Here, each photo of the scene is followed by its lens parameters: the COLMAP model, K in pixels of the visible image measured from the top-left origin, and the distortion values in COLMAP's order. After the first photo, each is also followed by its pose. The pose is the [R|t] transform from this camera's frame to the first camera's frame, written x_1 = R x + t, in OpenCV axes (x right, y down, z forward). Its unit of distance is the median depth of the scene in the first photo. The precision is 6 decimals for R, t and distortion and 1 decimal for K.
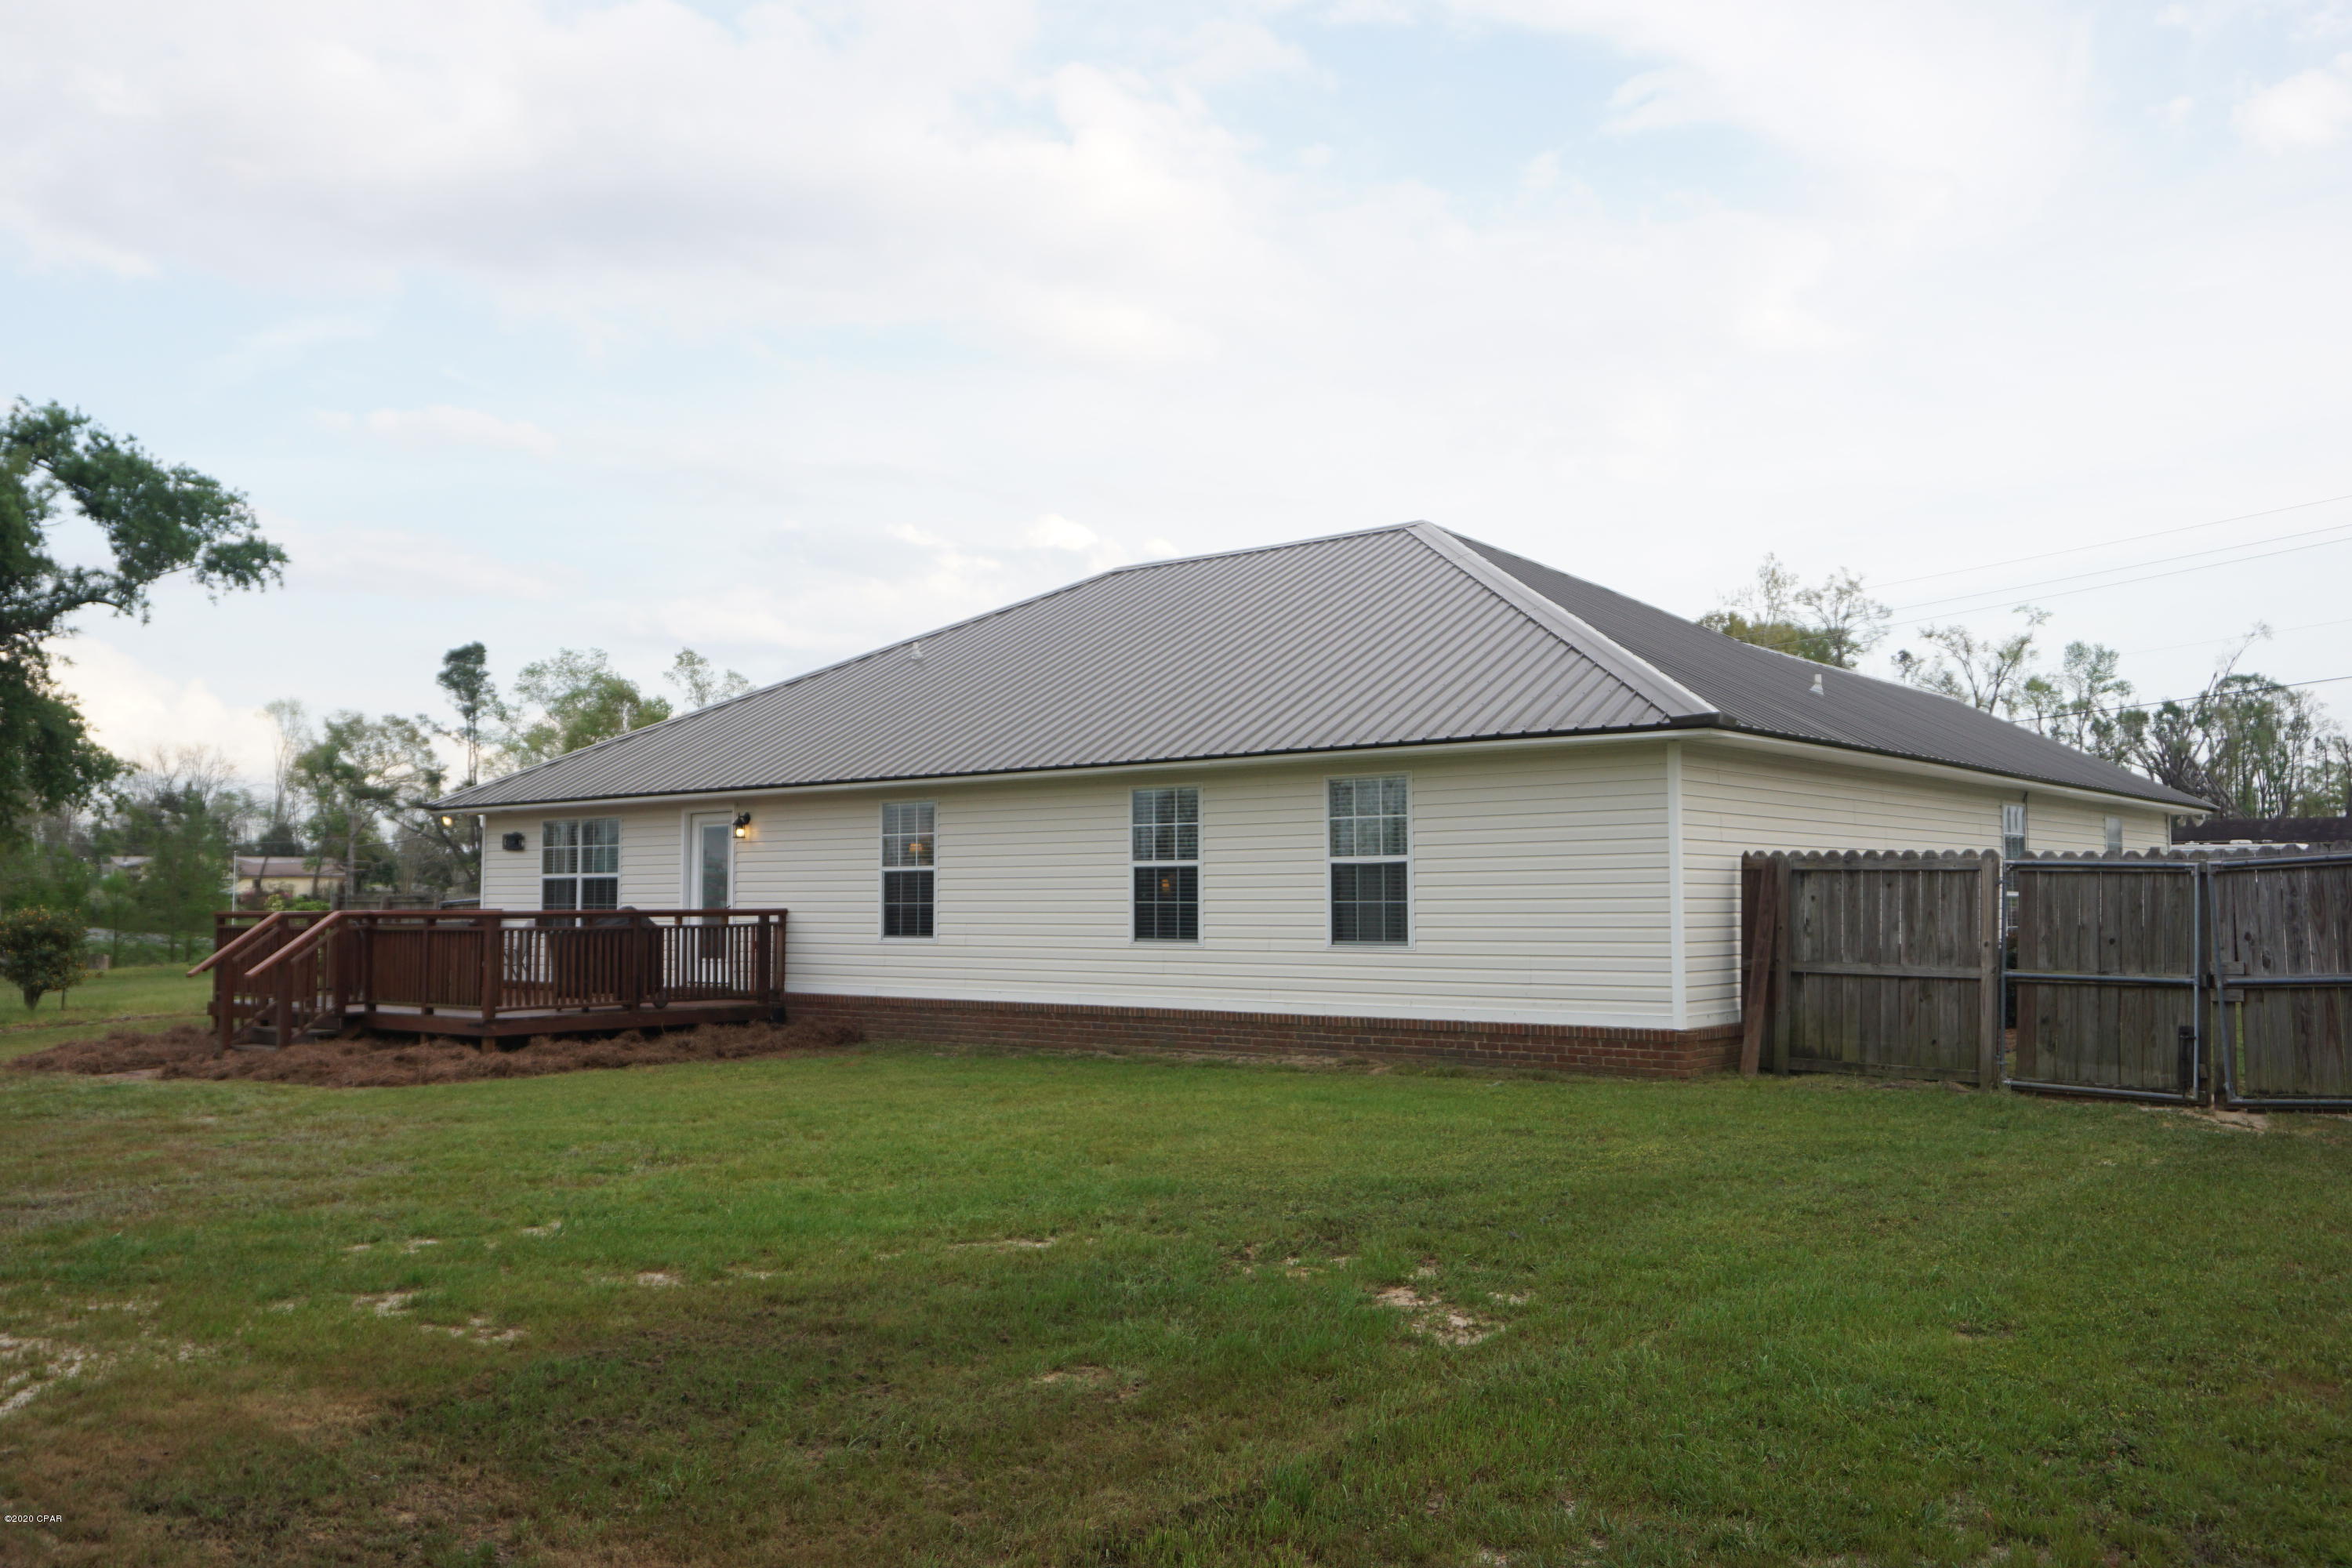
lens RADIAL K [[2077.1, 0, 1176.0], [0, 2077.1, 784.0], [0, 0, 1]] dist [0.008863, 0.004018]
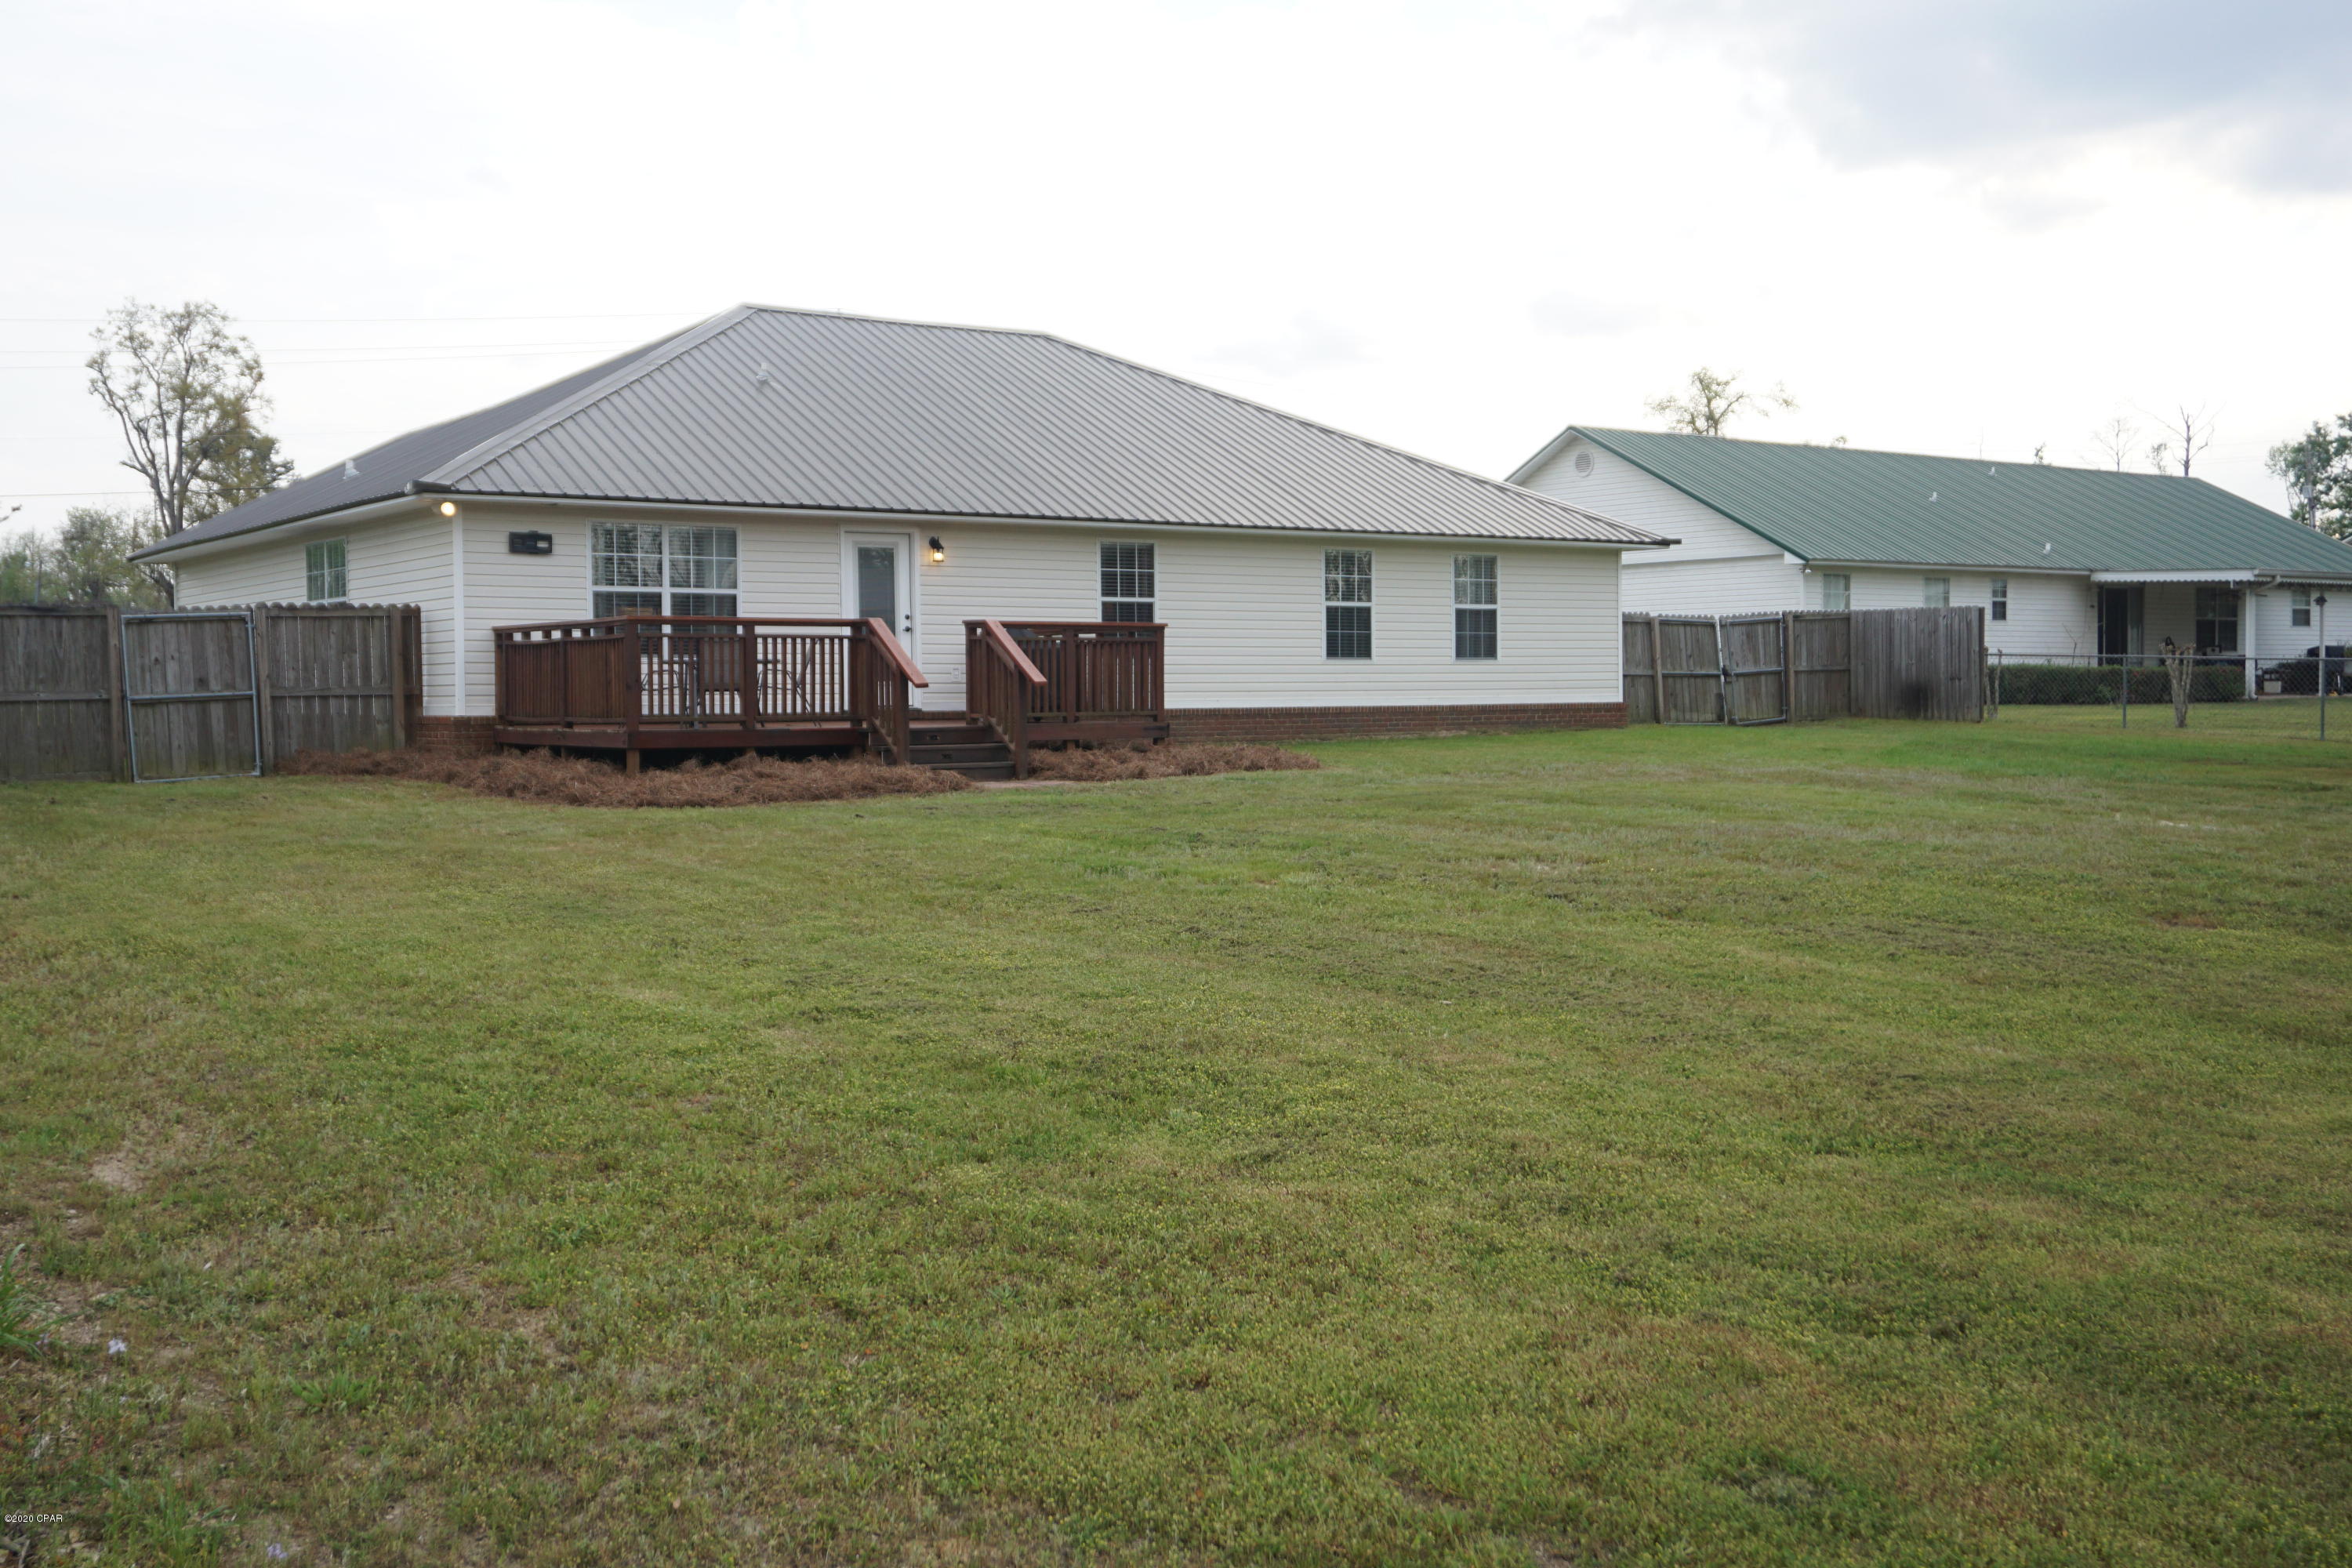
lens RADIAL K [[2297.2, 0, 1176.0], [0, 2297.2, 784.0], [0, 0, 1]] dist [0.058775, -0.000652]
pose [[0.236849, -0.045152, 0.970497, -1.544882], [-0.056719, 0.996573, 0.060207, 0.072150], [-0.969889, -0.069306, 0.233477, 0.733260]]
